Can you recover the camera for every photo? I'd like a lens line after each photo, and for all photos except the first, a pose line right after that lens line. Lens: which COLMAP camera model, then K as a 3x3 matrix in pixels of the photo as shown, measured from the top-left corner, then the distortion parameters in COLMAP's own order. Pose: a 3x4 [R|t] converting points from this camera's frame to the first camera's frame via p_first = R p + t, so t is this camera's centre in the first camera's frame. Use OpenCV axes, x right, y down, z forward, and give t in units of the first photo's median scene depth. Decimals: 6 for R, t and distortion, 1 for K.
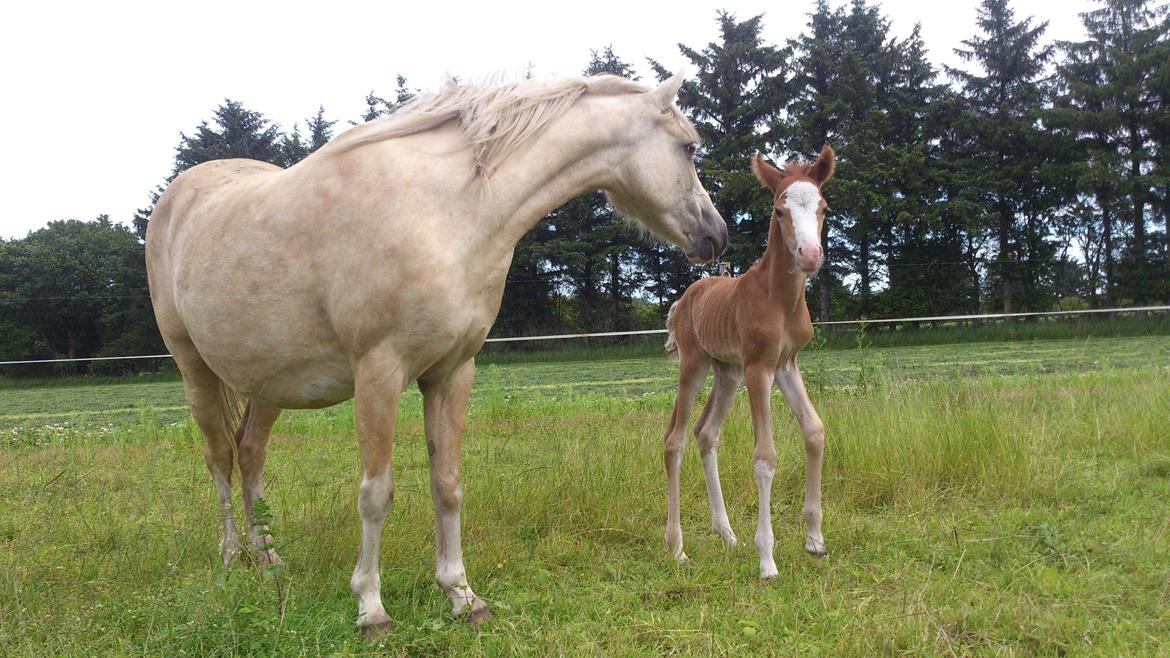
lens RADIAL K [[1108.6, 0, 582.1], [0, 1108.6, 327.8], [0, 0, 1]] dist [0.173569, -0.417196]
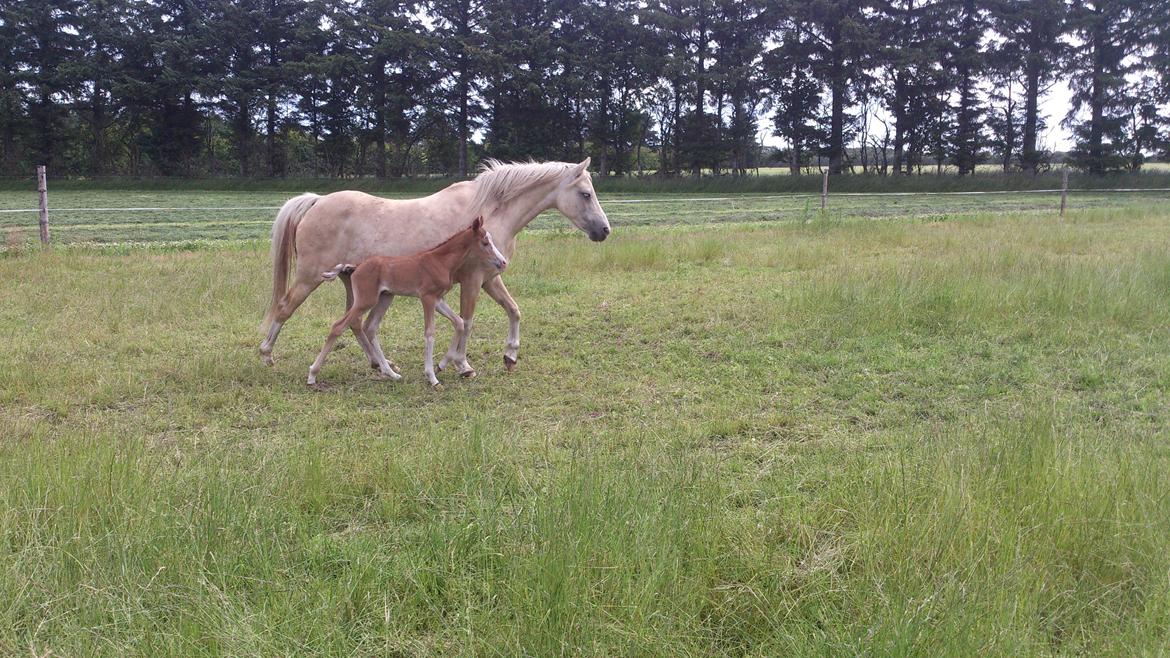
lens RADIAL K [[1108.6, 0, 582.1], [0, 1108.6, 327.8], [0, 0, 1]] dist [0.173569, -0.417196]
pose [[0.932793, -0.005163, 0.360377, -0.103047], [-0.054058, 0.986582, 0.154057, -0.030040], [-0.356337, -0.163184, 0.919997, -0.187268]]
